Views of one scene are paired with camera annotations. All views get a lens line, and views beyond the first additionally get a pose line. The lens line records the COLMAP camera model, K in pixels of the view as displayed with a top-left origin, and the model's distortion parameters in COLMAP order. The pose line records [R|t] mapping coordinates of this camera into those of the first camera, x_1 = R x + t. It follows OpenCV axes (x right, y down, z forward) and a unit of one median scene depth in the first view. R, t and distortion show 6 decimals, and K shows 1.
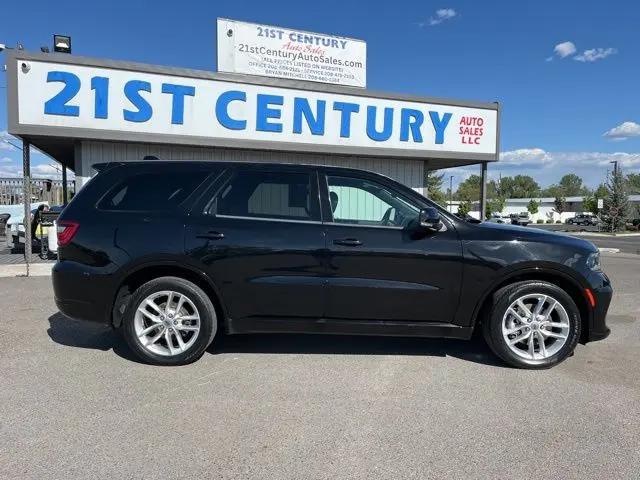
lens RADIAL K [[470.9, 0, 325.8], [0, 470.9, 243.0], [0, 0, 1]] dist [0.066898, -0.100450]
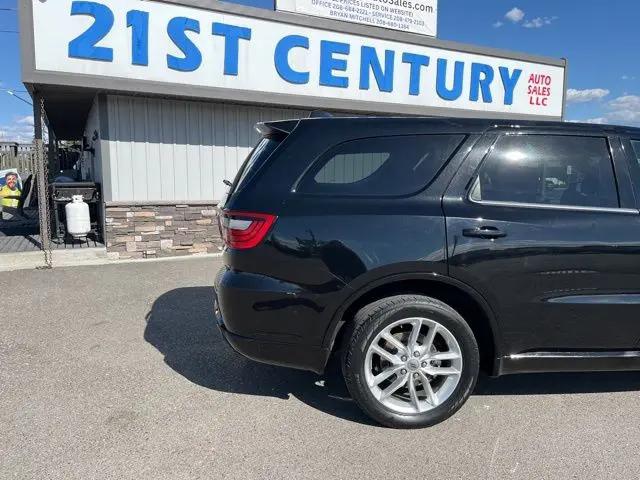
lens RADIAL K [[471.7, 0, 320.0], [0, 471.7, 240.0], [0, 0, 1]] dist [0.065730, -0.098406]
pose [[0.995083, -0.013713, 0.098093, -0.221851], [0.006795, 0.997487, 0.070517, -0.024273], [-0.098813, -0.069503, 0.992676, 0.146850]]
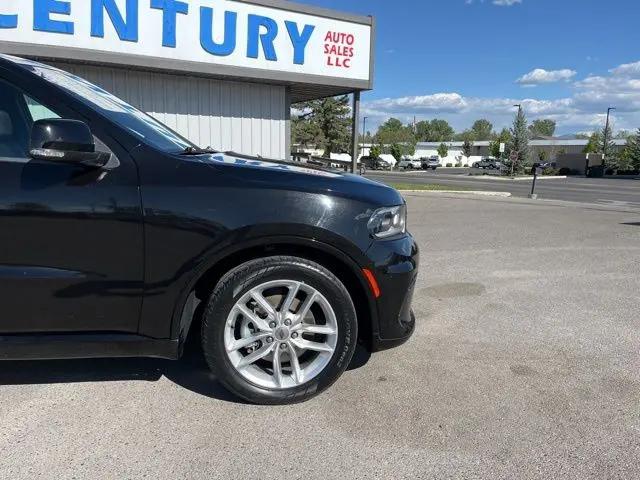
lens RADIAL K [[471.7, 0, 320.0], [0, 471.7, 240.0], [0, 0, 1]] dist [0.065730, -0.098406]
pose [[0.988679, -0.014109, 0.149380, 0.165154], [-0.002991, 0.993518, 0.113636, -0.002776], [-0.150015, -0.112796, 0.982228, 0.177638]]
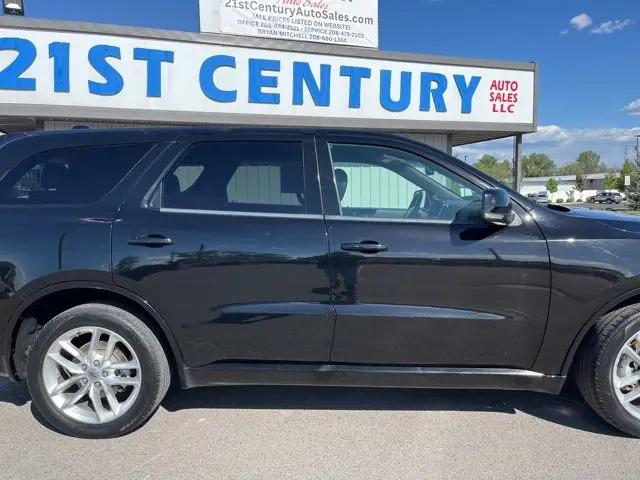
lens RADIAL K [[471.7, 0, 320.0], [0, 471.7, 240.0], [0, 0, 1]] dist [0.065730, -0.098406]
pose [[0.999117, -0.021908, -0.035863, 0.004143], [0.022834, 0.999411, 0.025623, -0.011583], [0.035280, -0.026420, 0.999028, 0.148880]]
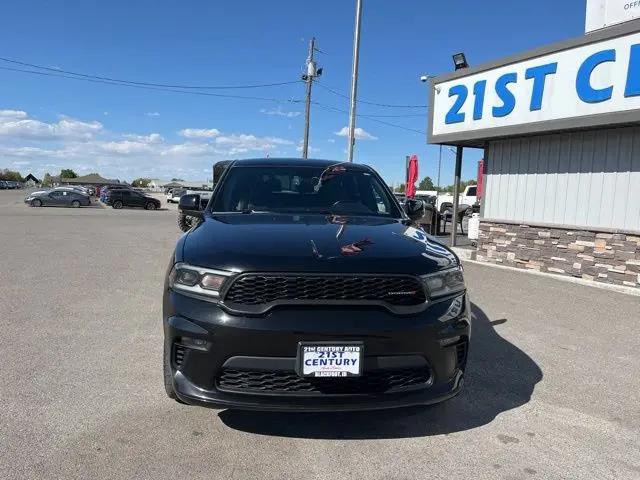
lens RADIAL K [[470.9, 0, 325.8], [0, 470.9, 243.0], [0, 0, 1]] dist [0.066898, -0.100450]
pose [[0.143321, 0.101287, -0.984480, 0.491164], [-0.088311, 0.992090, 0.089214, -0.042581], [0.985728, 0.074154, 0.151132, 0.444461]]
